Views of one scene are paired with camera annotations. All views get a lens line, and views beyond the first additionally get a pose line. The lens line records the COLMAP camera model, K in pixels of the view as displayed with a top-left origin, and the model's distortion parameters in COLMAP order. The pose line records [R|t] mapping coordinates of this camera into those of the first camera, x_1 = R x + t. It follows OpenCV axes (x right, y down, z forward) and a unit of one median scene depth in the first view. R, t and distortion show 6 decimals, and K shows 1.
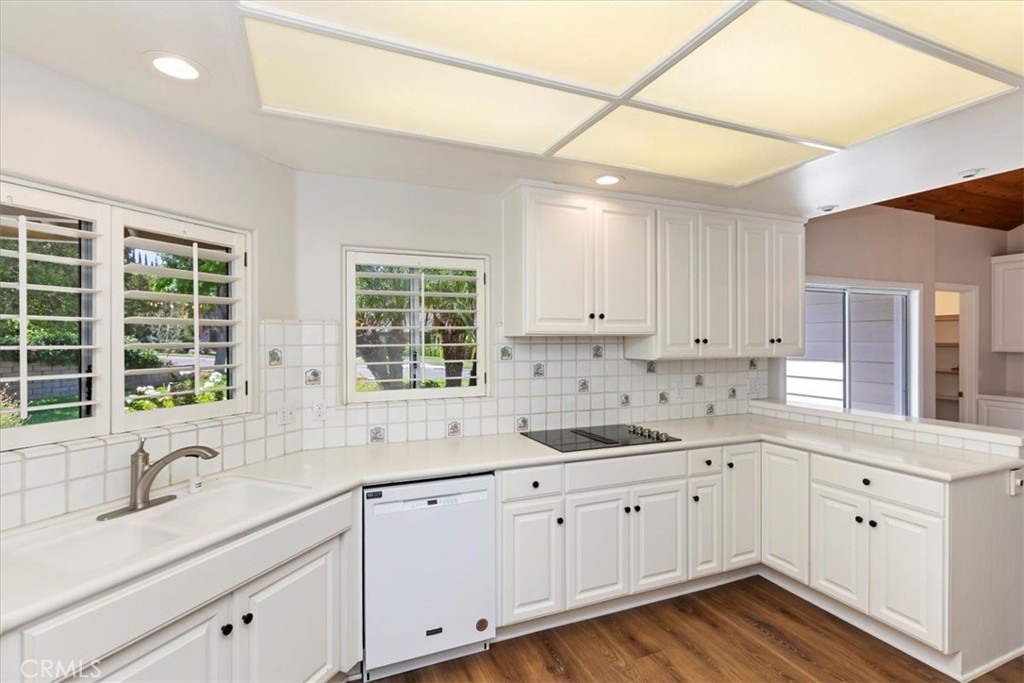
lens RADIAL K [[478.1, 0, 507.9], [0, 478.1, 340.5], [0, 0, 1]] dist [-0.012069, -0.001569]
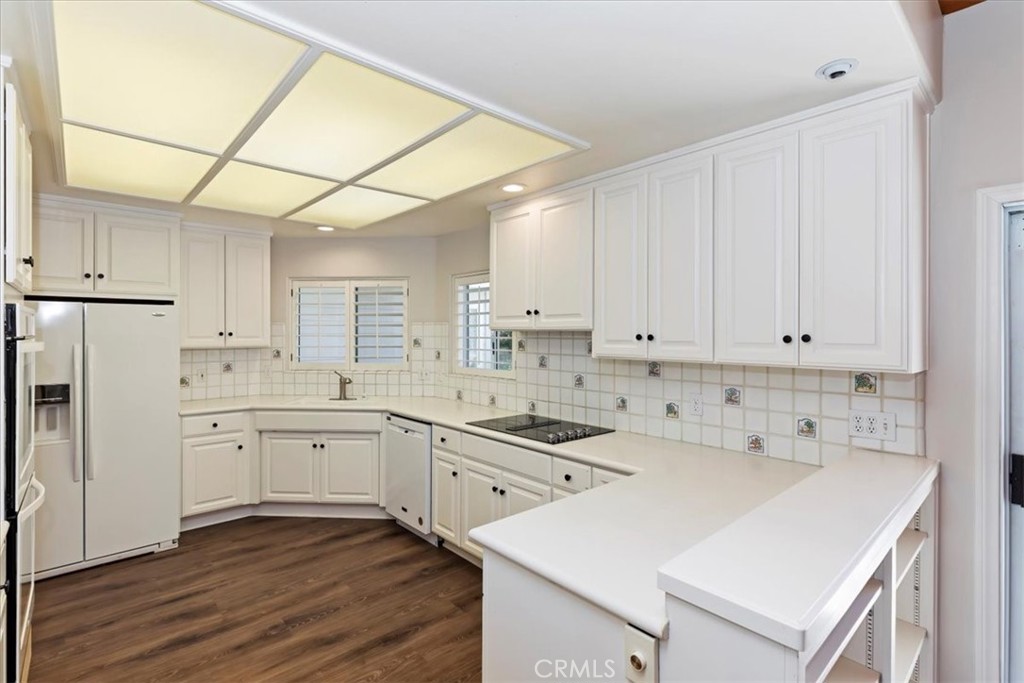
lens RADIAL K [[478.1, 0, 508.2], [0, 478.1, 334.9], [0, 0, 1]] dist [-0.012069, -0.001569]
pose [[0.340269, 0.006176, -0.940308, 1.082019], [-0.008336, 0.999959, 0.003551, -0.003788], [0.940291, 0.006631, 0.340307, 0.544938]]
